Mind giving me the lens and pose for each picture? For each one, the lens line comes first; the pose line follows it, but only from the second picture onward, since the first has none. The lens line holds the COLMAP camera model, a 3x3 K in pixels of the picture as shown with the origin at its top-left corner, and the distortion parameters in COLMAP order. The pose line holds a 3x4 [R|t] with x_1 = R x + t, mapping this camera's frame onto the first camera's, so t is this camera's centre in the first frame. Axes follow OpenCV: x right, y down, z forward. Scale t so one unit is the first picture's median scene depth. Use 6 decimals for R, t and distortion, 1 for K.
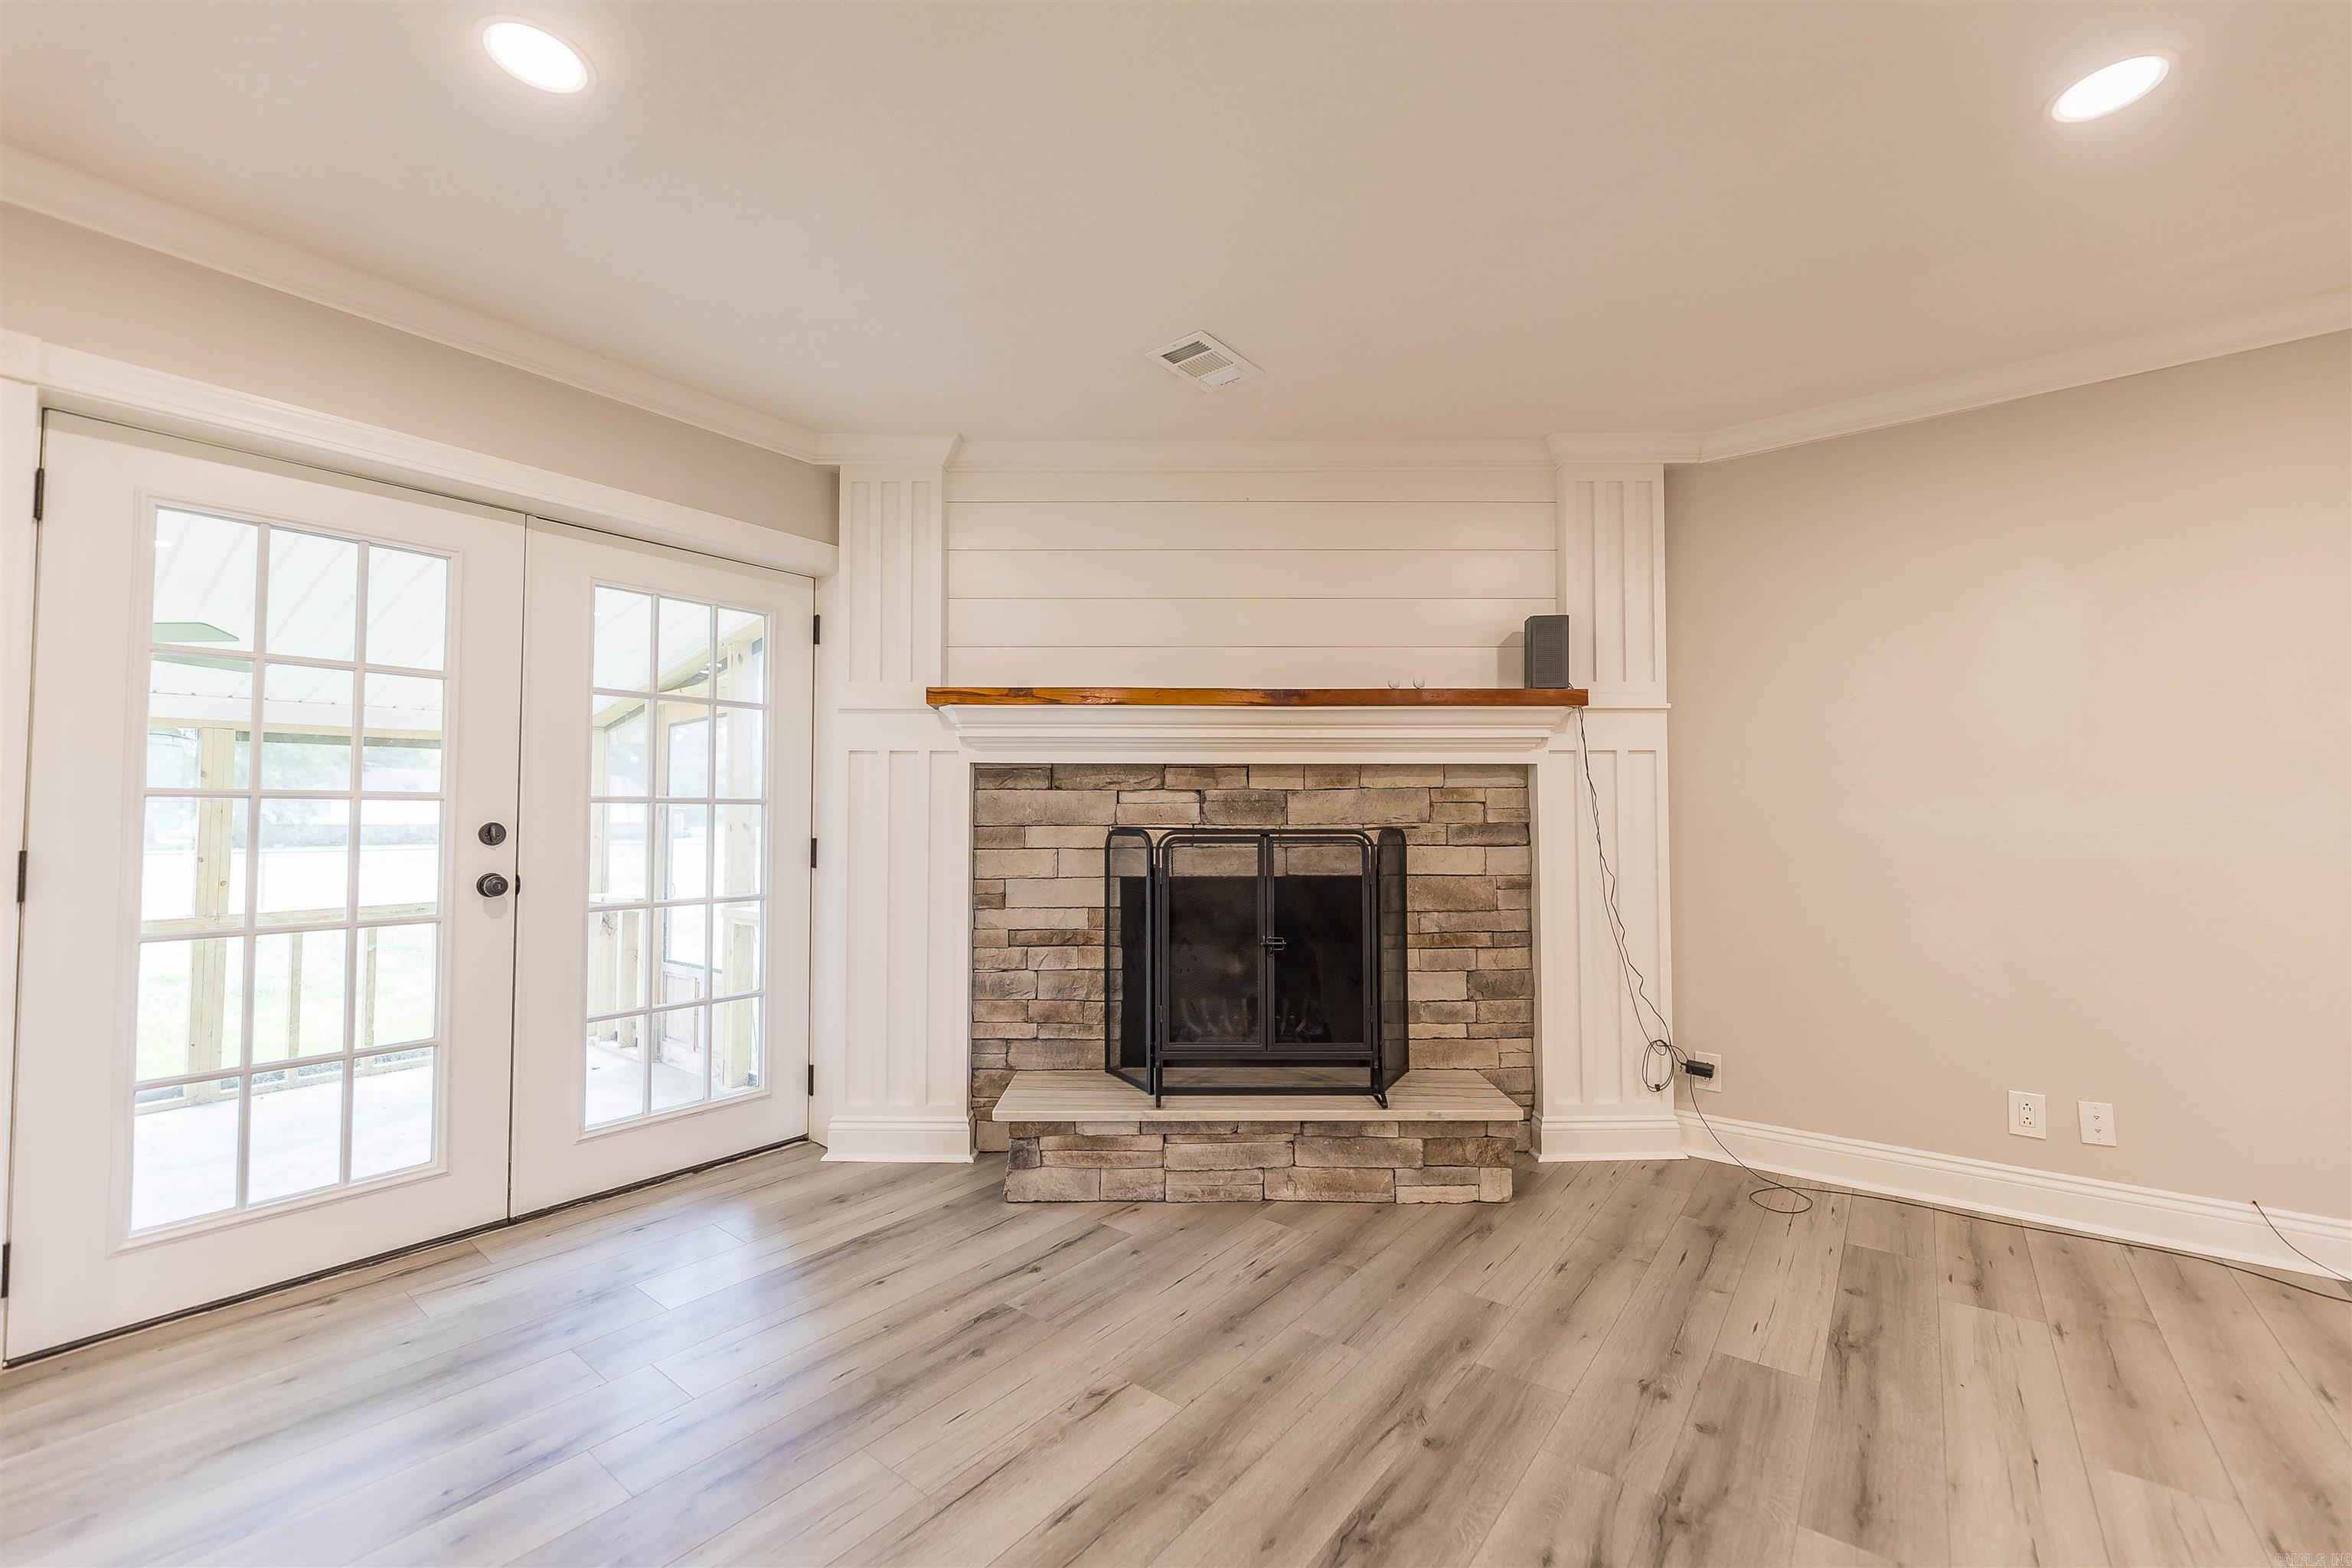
lens RADIAL K [[947.1, 0, 1174.8], [0, 947.1, 782.3], [0, 0, 1]] dist [-0.002368, 0.000256]
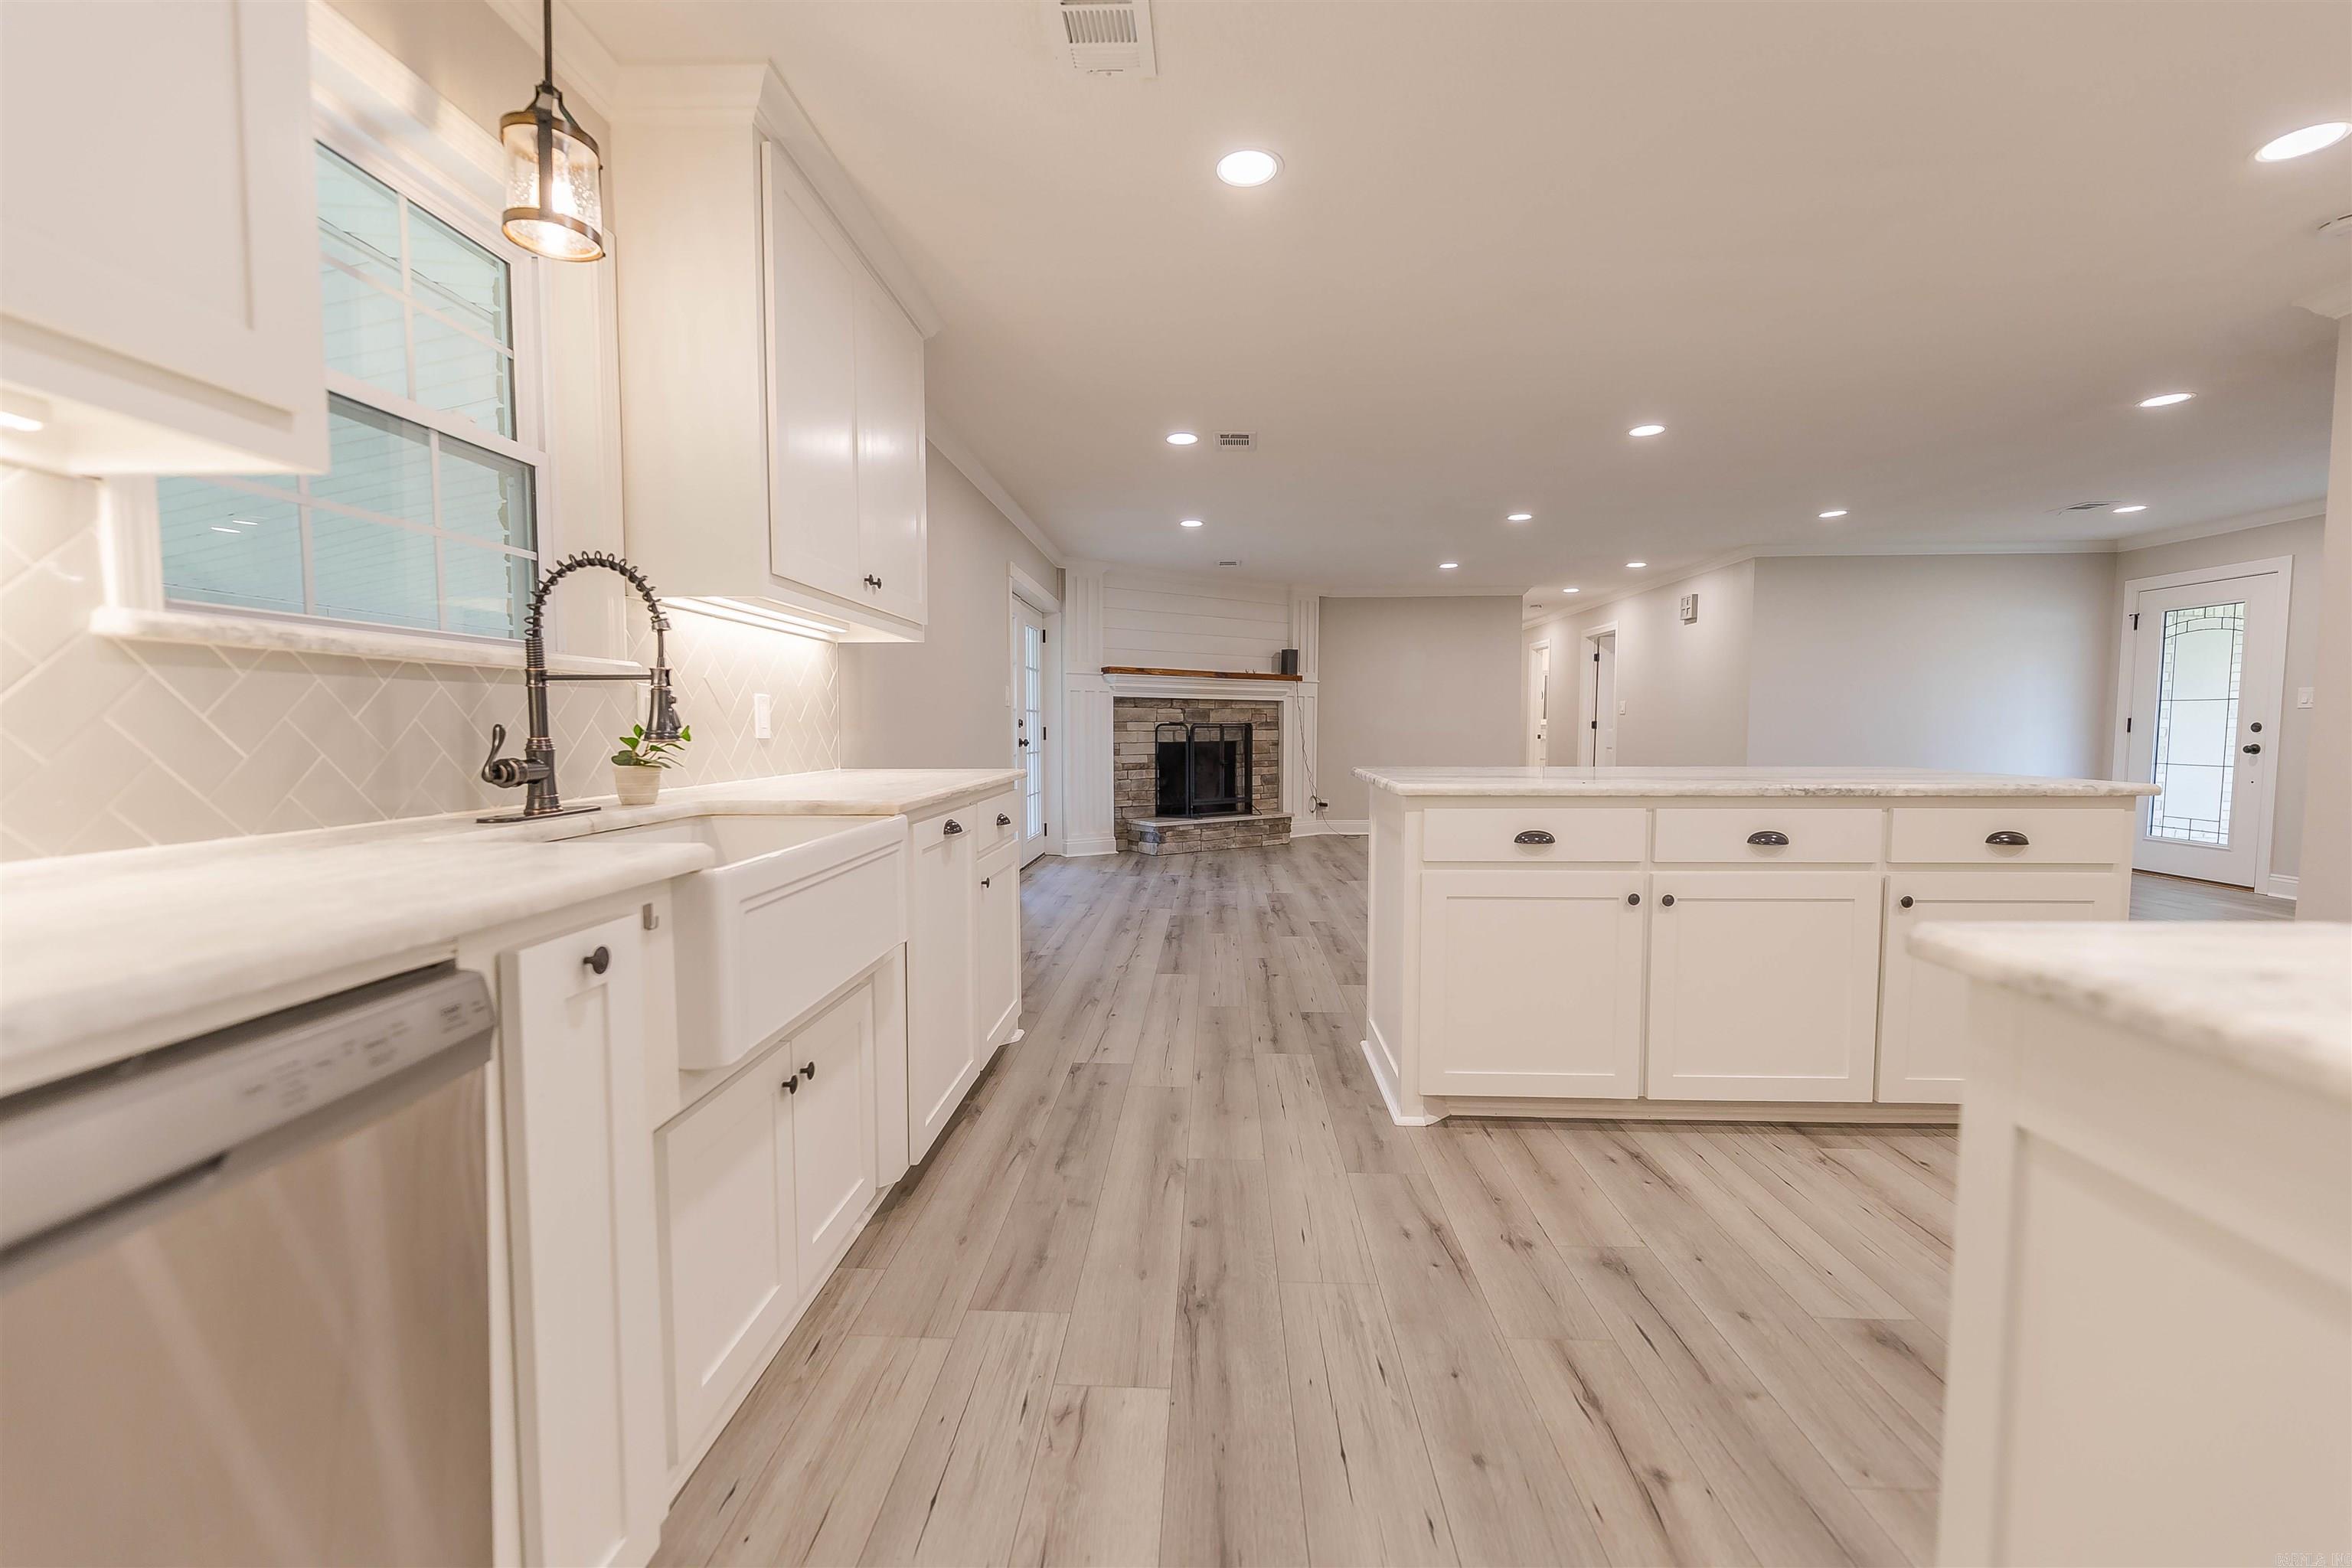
lens RADIAL K [[947.1, 0, 1179.5], [0, 947.1, 787.5], [0, 0, 1]] dist [-0.002368, 0.000256]
pose [[0.812085, -0.036200, 0.582416, -1.535694], [-0.023110, 0.995296, 0.094087, -0.020748], [-0.583082, -0.089866, 0.807428, -1.131760]]
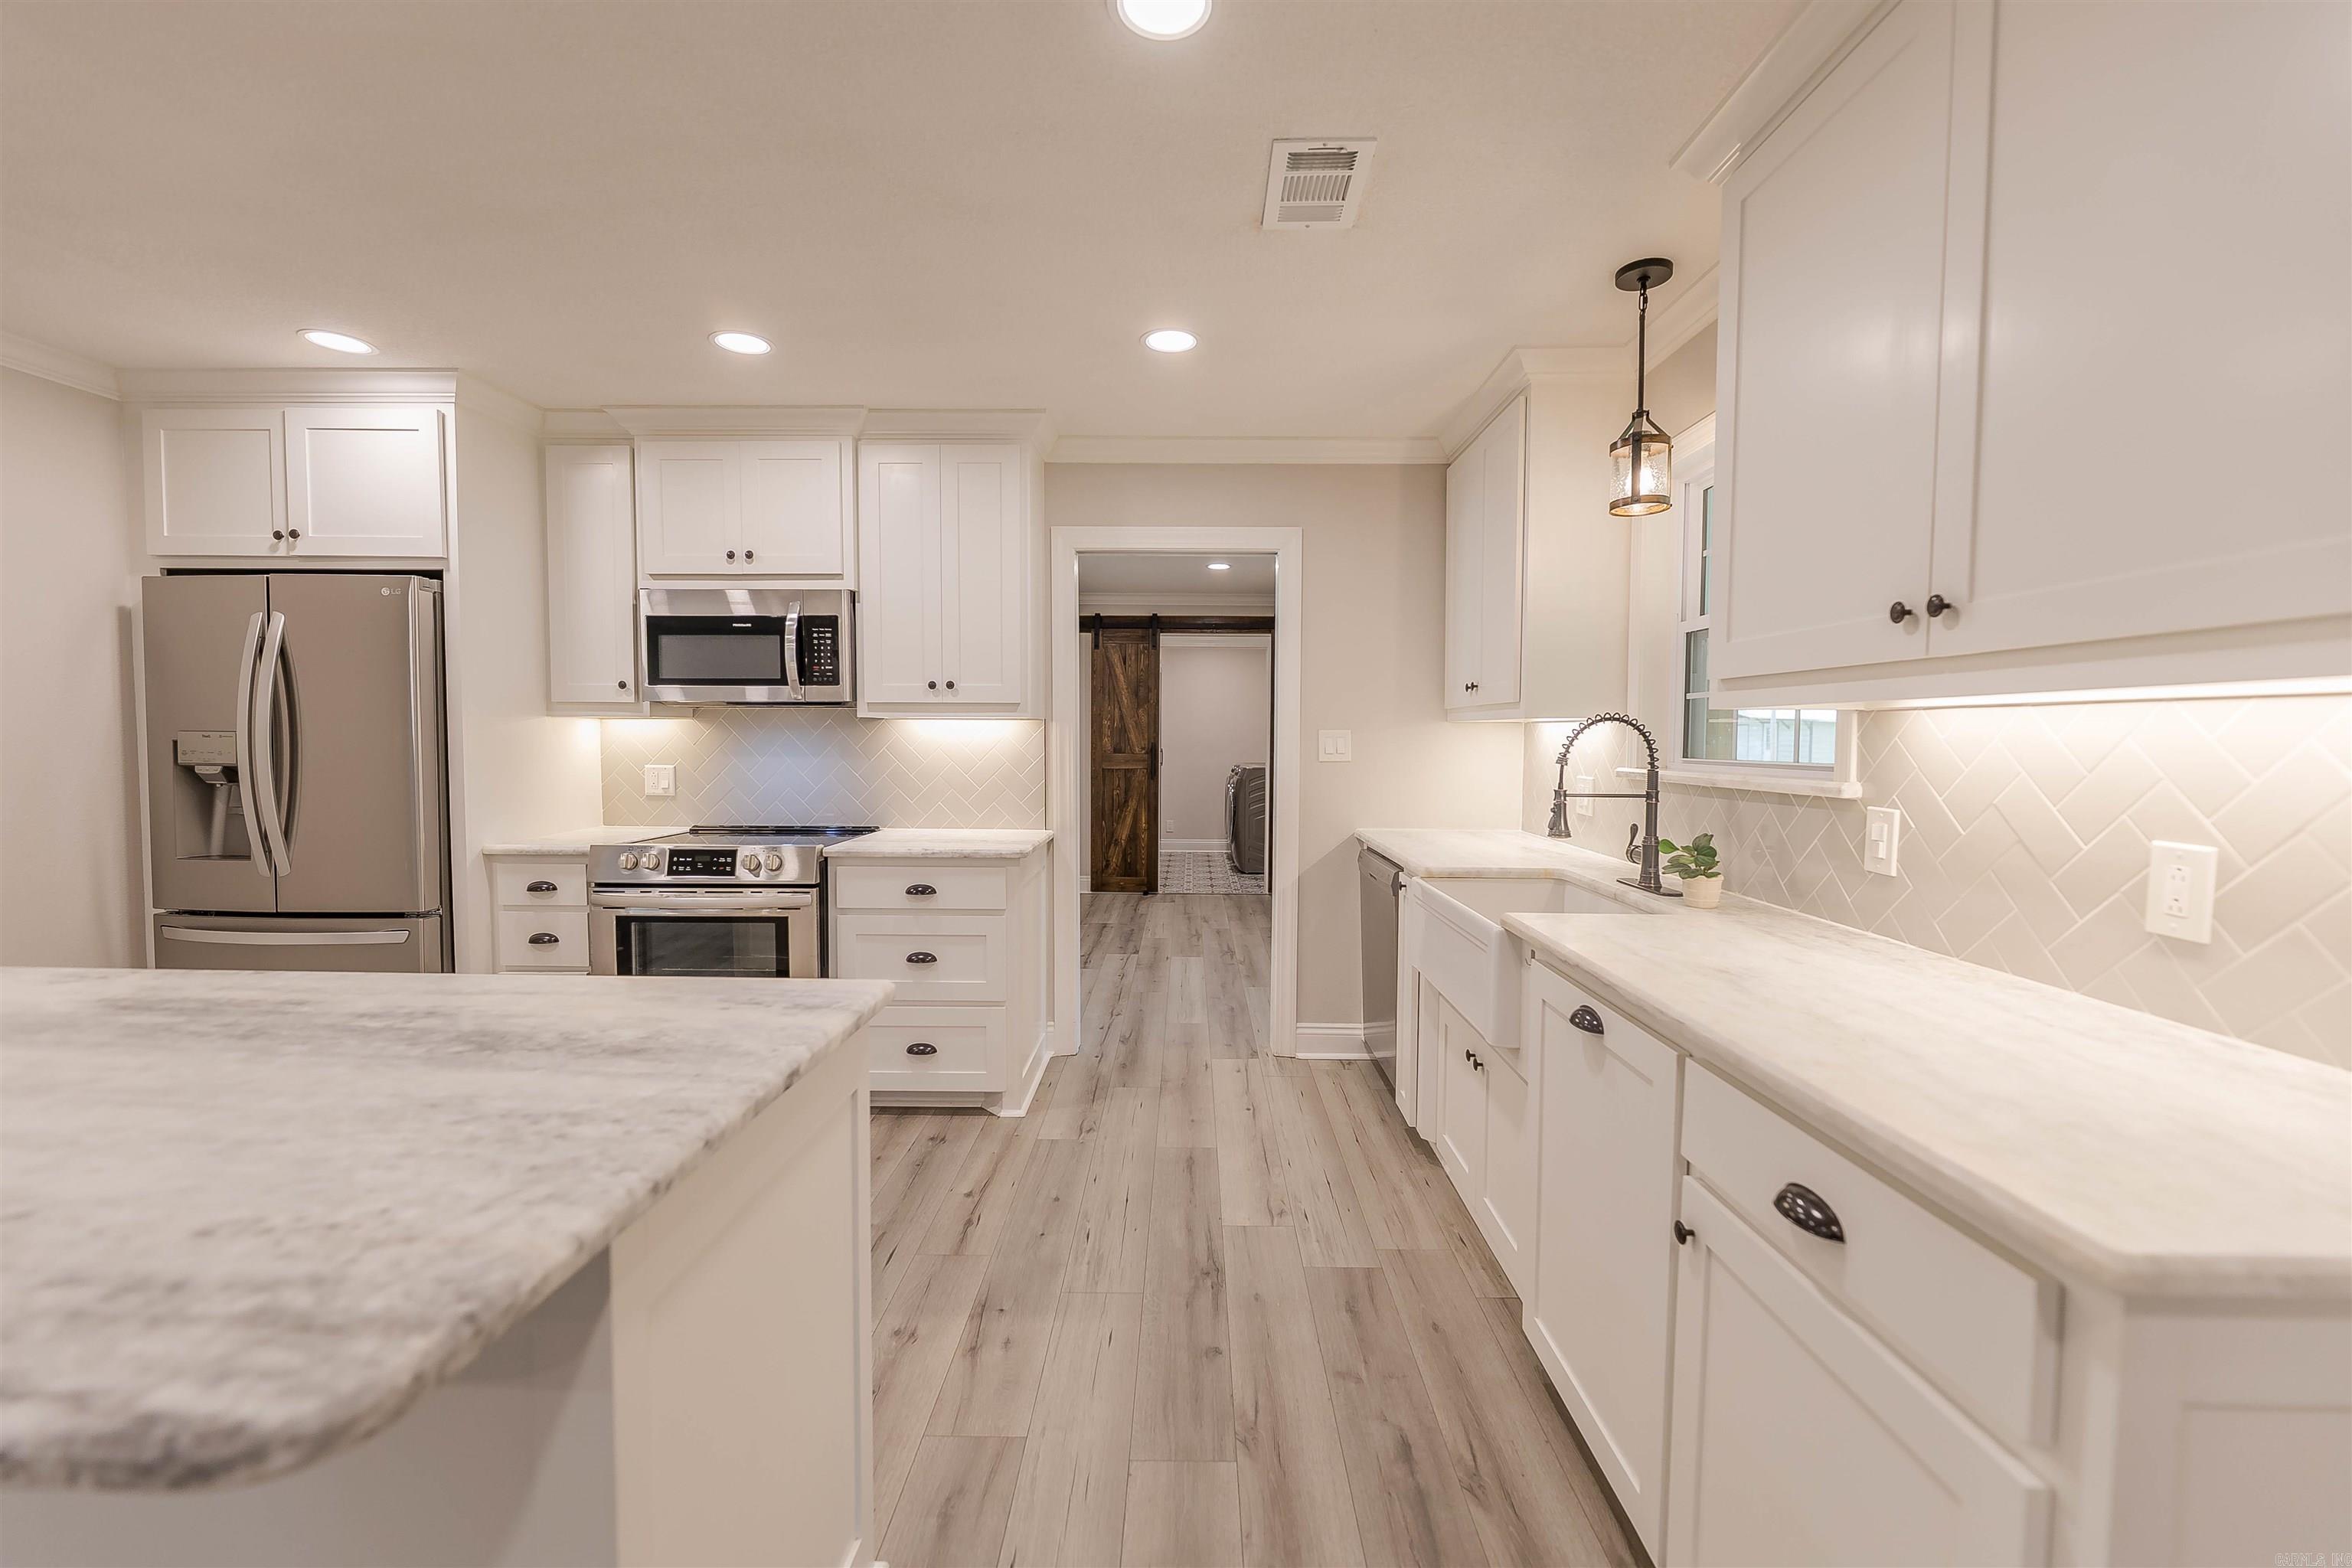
lens RADIAL K [[947.1, 0, 1179.9], [0, 947.1, 781.5], [0, 0, 1]] dist [-0.002368, 0.000256]
pose [[-0.794907, 0.026598, -0.606148, -0.780057], [0.017810, 0.999631, 0.020509, -0.056685], [0.606470, 0.005507, -0.795087, -0.172044]]
